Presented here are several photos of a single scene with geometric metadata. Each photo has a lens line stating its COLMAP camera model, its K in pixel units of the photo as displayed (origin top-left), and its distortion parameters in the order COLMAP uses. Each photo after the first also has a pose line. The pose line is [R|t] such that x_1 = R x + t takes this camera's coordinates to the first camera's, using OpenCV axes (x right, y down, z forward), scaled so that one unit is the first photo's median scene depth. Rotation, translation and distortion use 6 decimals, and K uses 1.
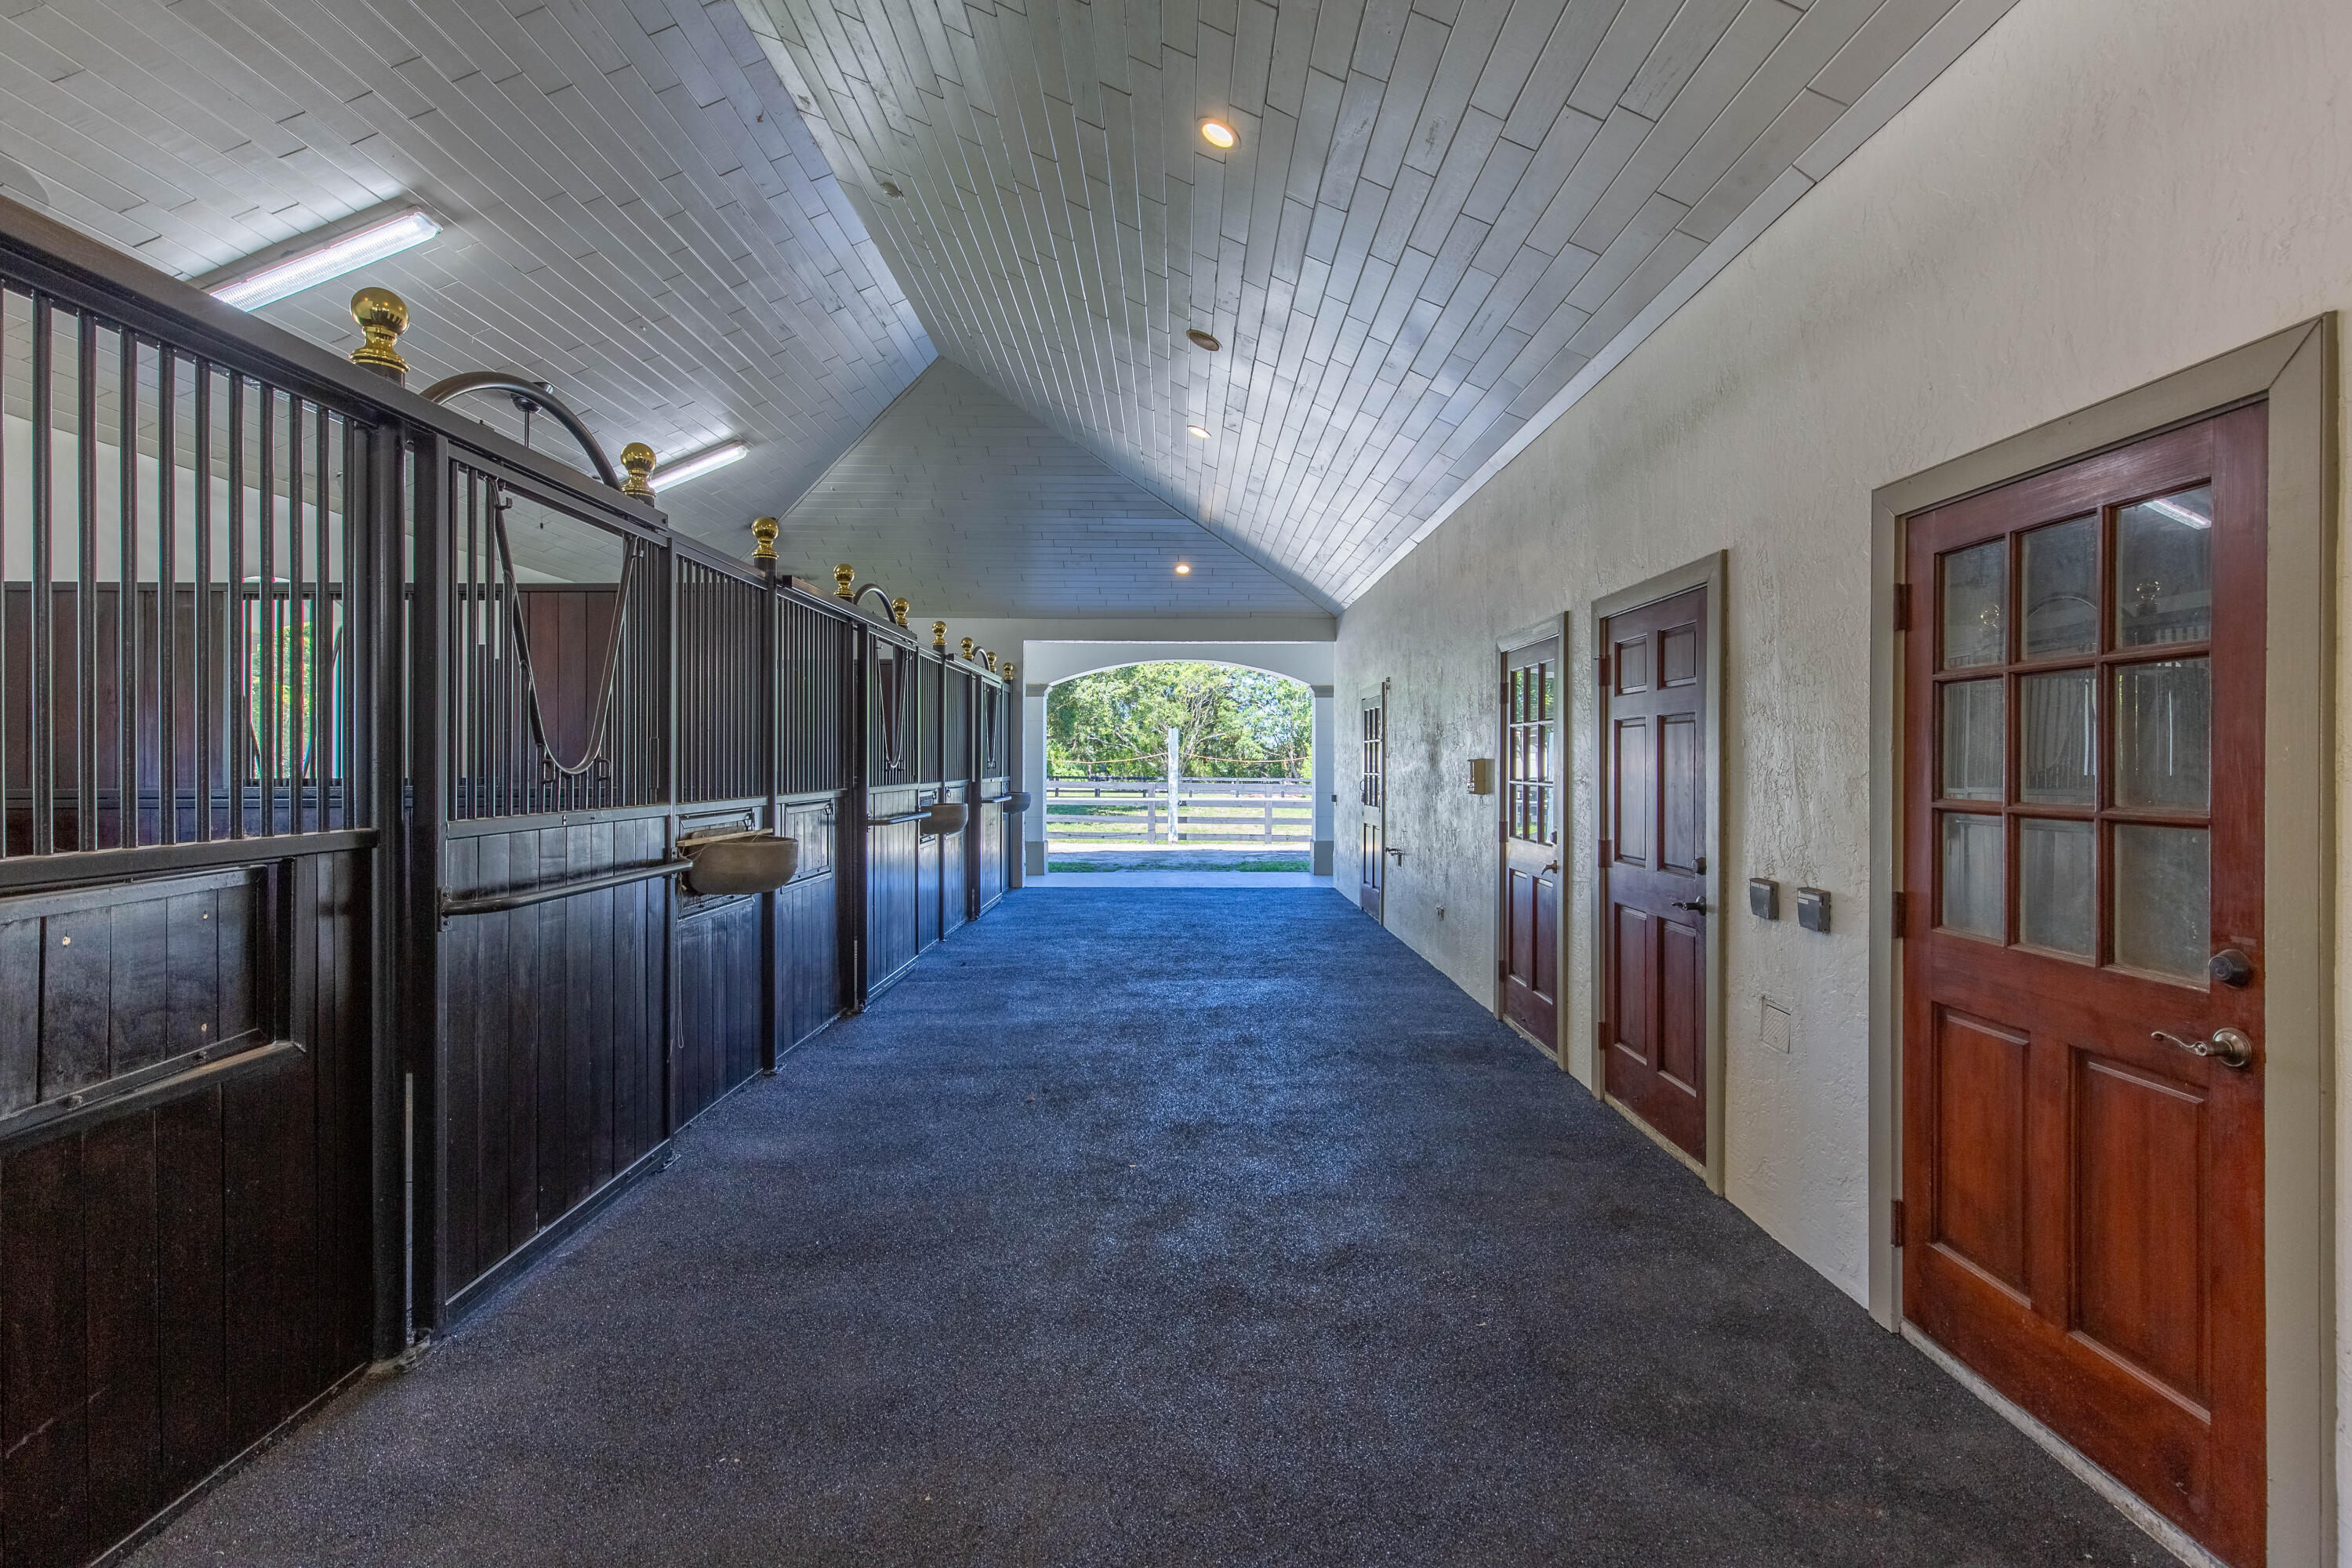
lens RADIAL K [[1049.5, 0, 1173.7], [0, 1049.5, 770.3], [0, 0, 1]] dist [-0.000803, 0.000574]
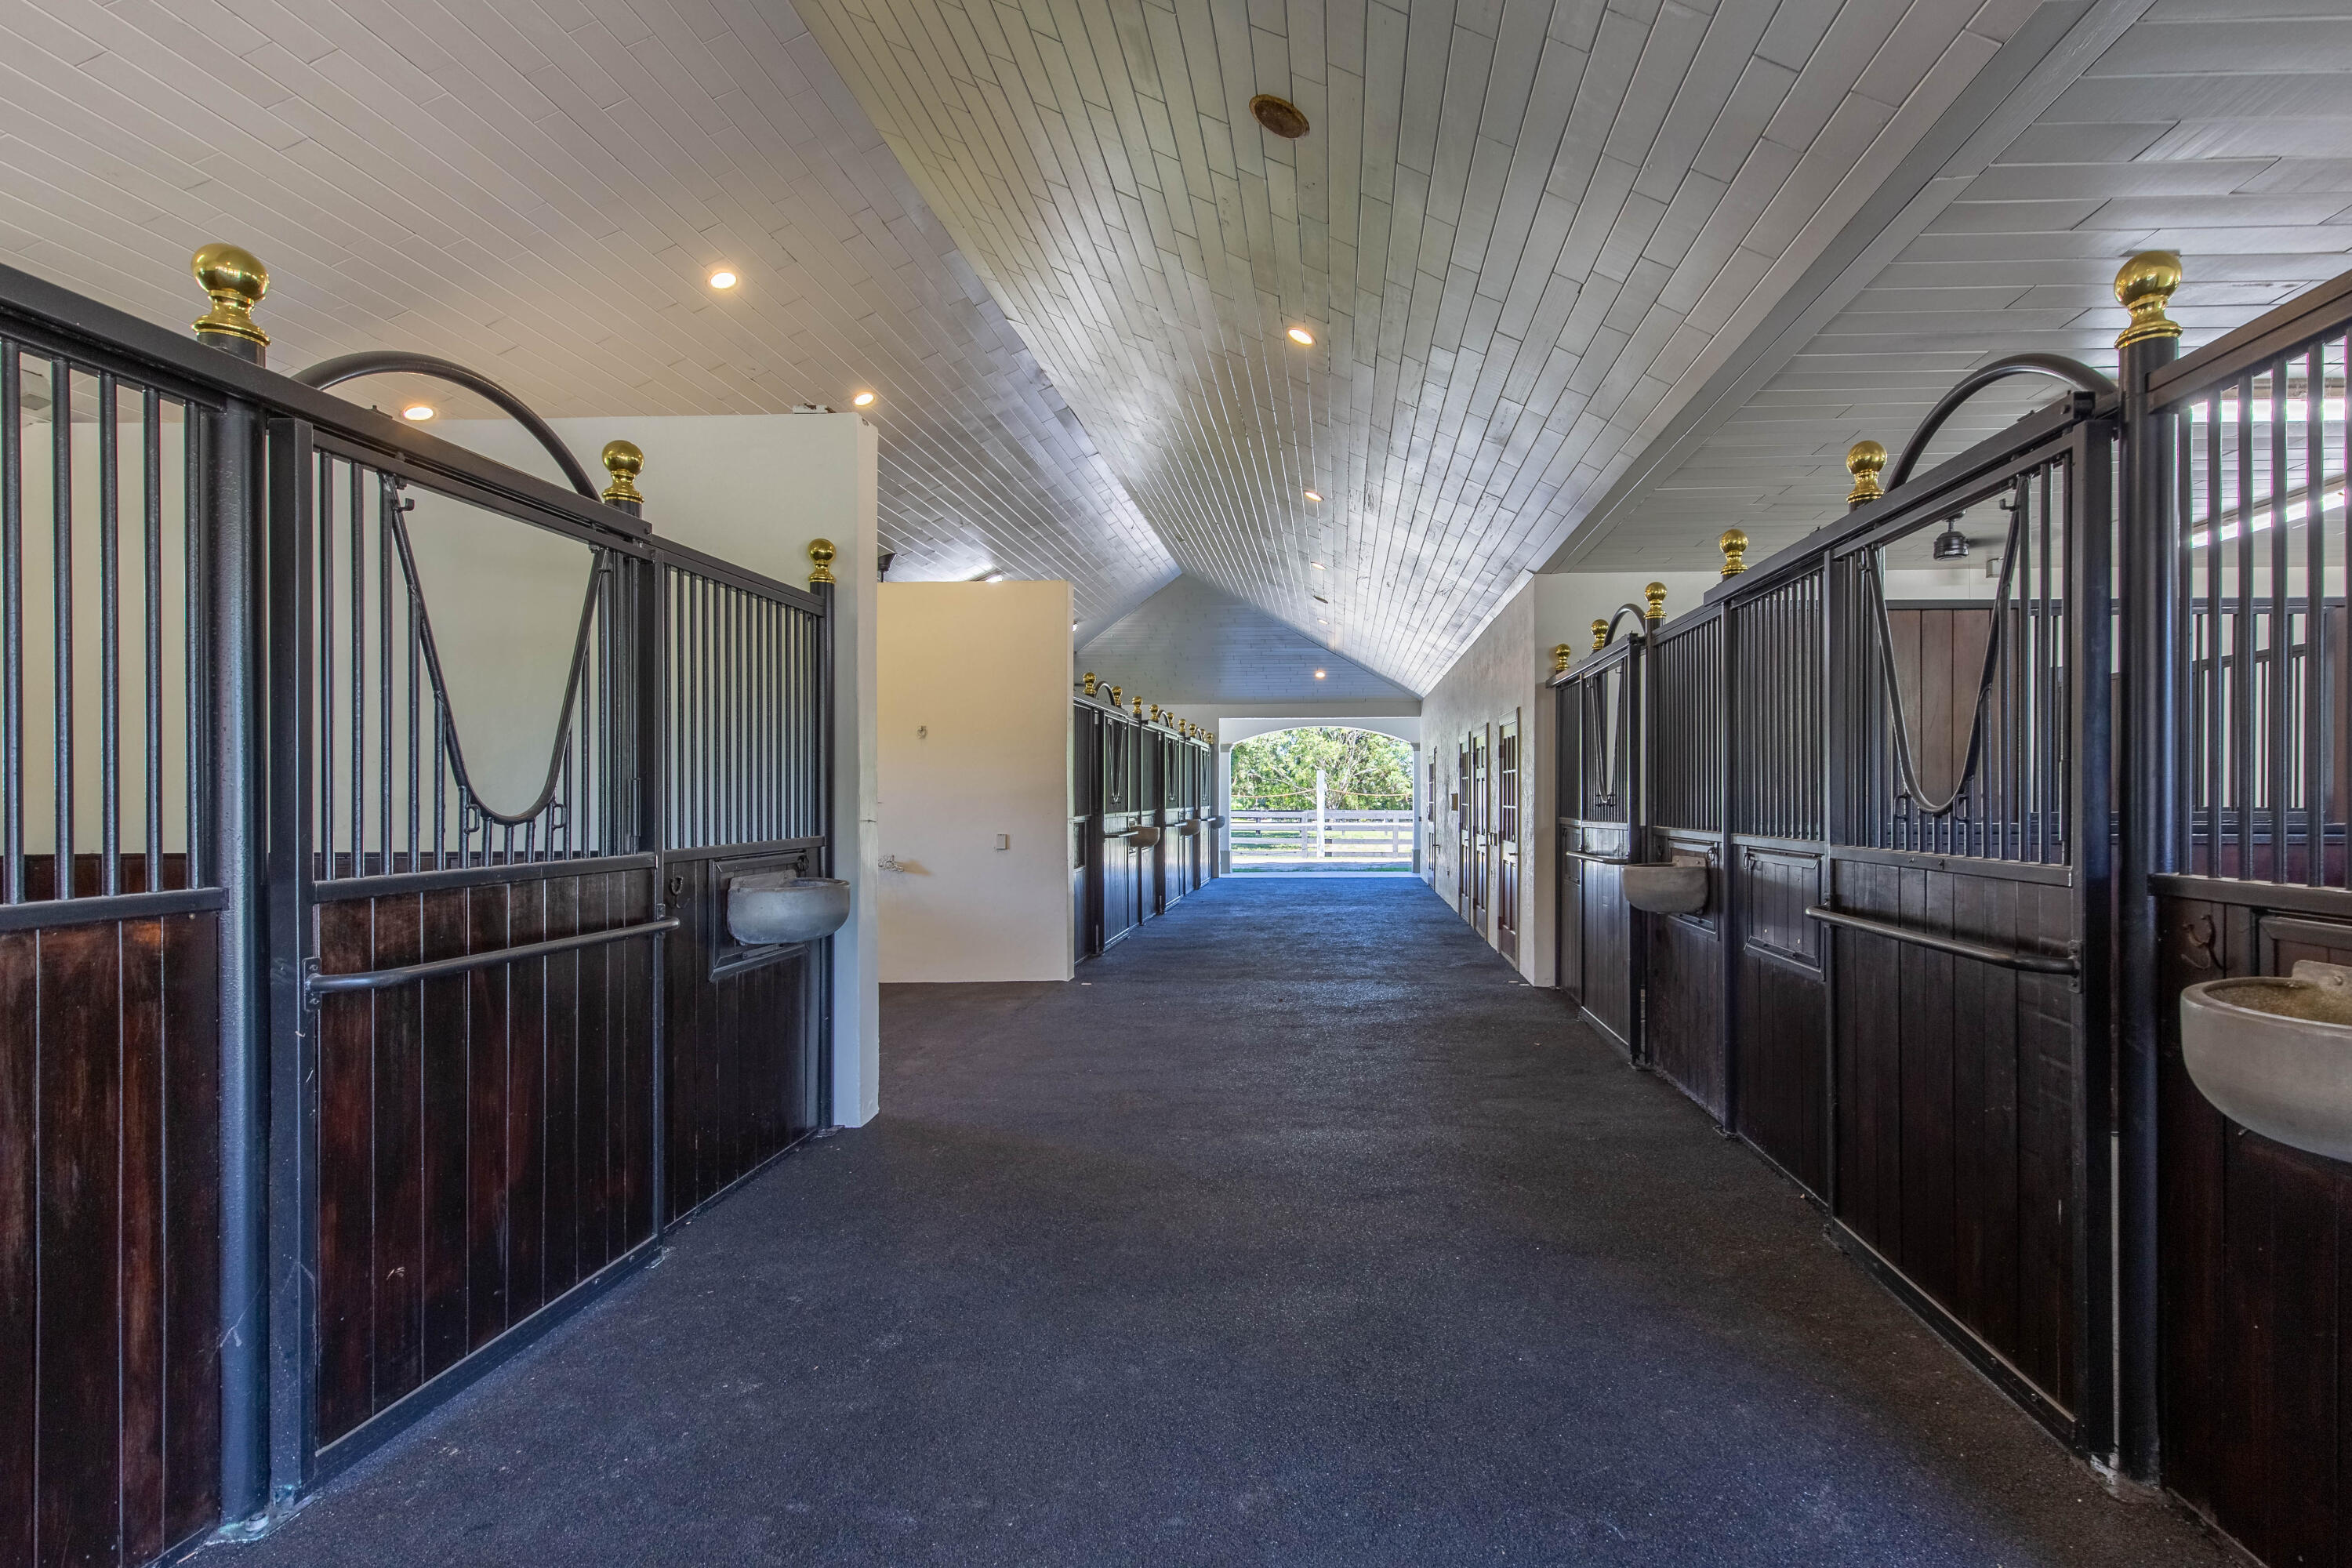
lens RADIAL K [[1049.5, 0, 1163.2], [0, 1049.5, 789.5], [0, 0, 1]] dist [-0.000803, 0.000574]
pose [[0.987280, 0.000978, -0.158988, 0.011360], [-0.003117, 0.999908, -0.013203, 0.002123], [0.158960, 0.013530, 0.987192, -0.254811]]
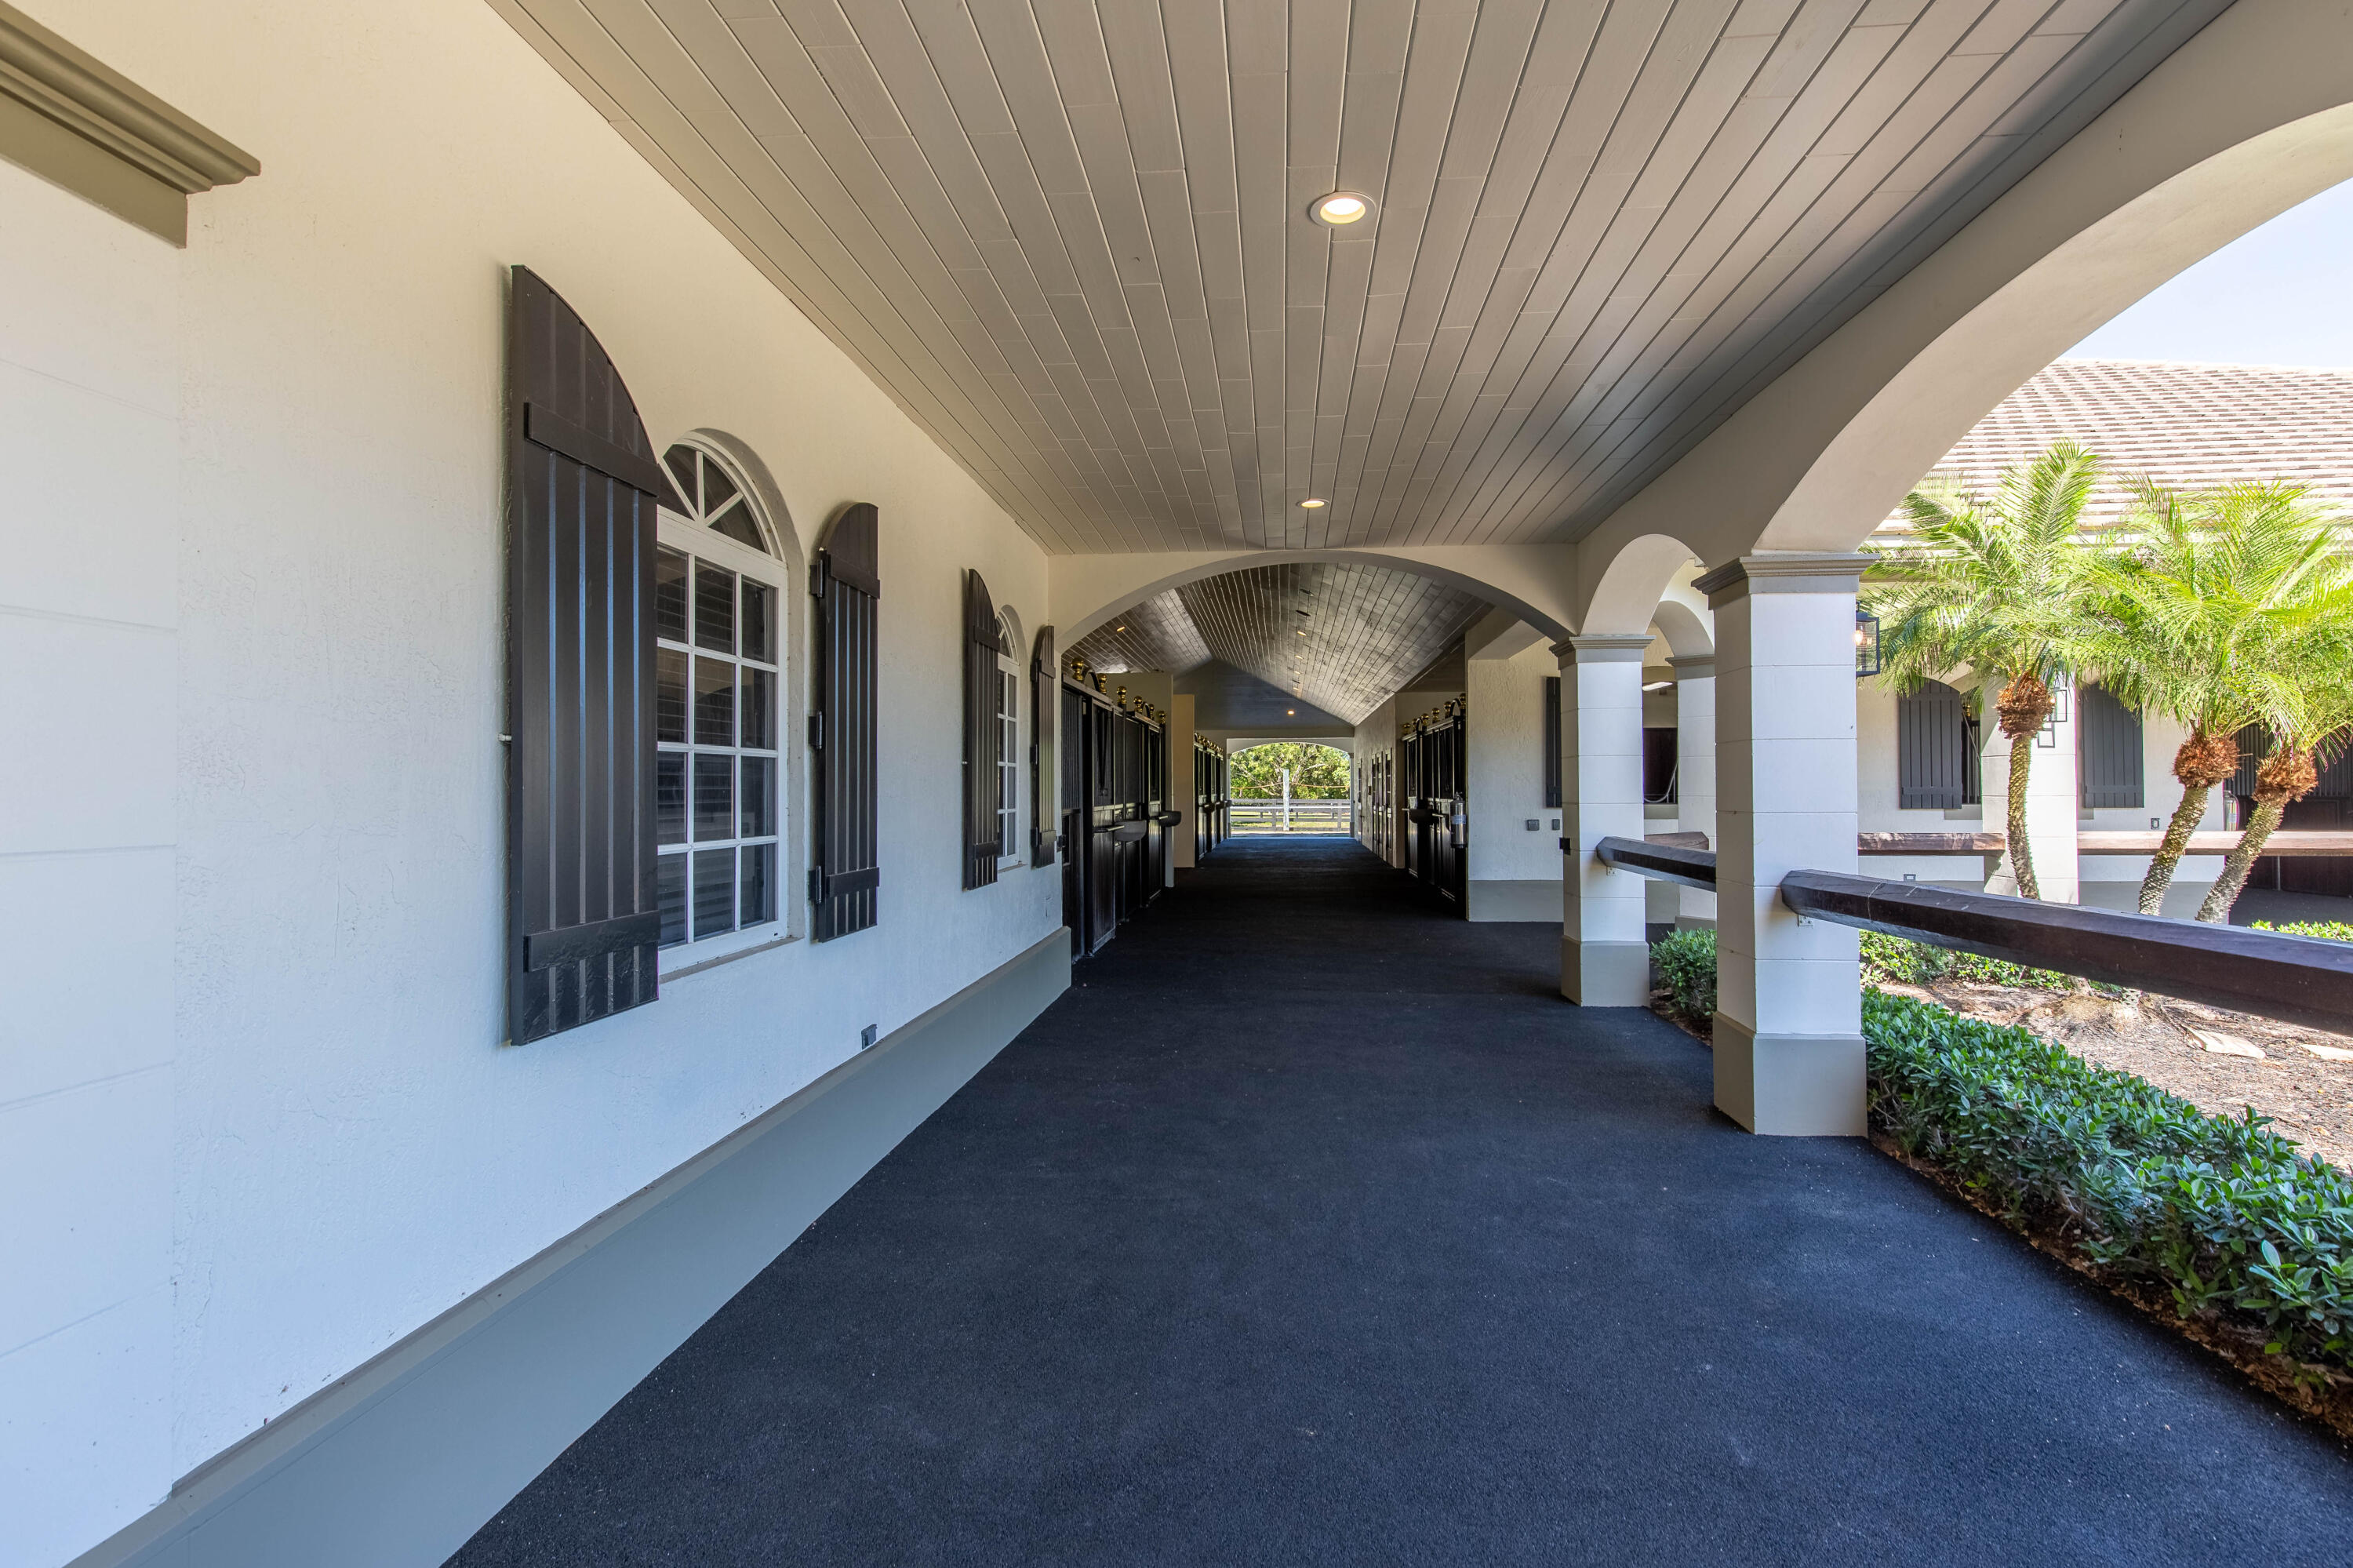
lens RADIAL K [[1050.0, 0, 1180.5], [0, 1050.0, 784.4], [0, 0, 1]] dist [-0.000803, 0.000574]
pose [[0.995415, -0.013928, -0.094632, -0.007895], [0.012830, 0.999843, -0.012205, 0.004561], [0.094787, 0.010935, 0.995437, -0.646975]]
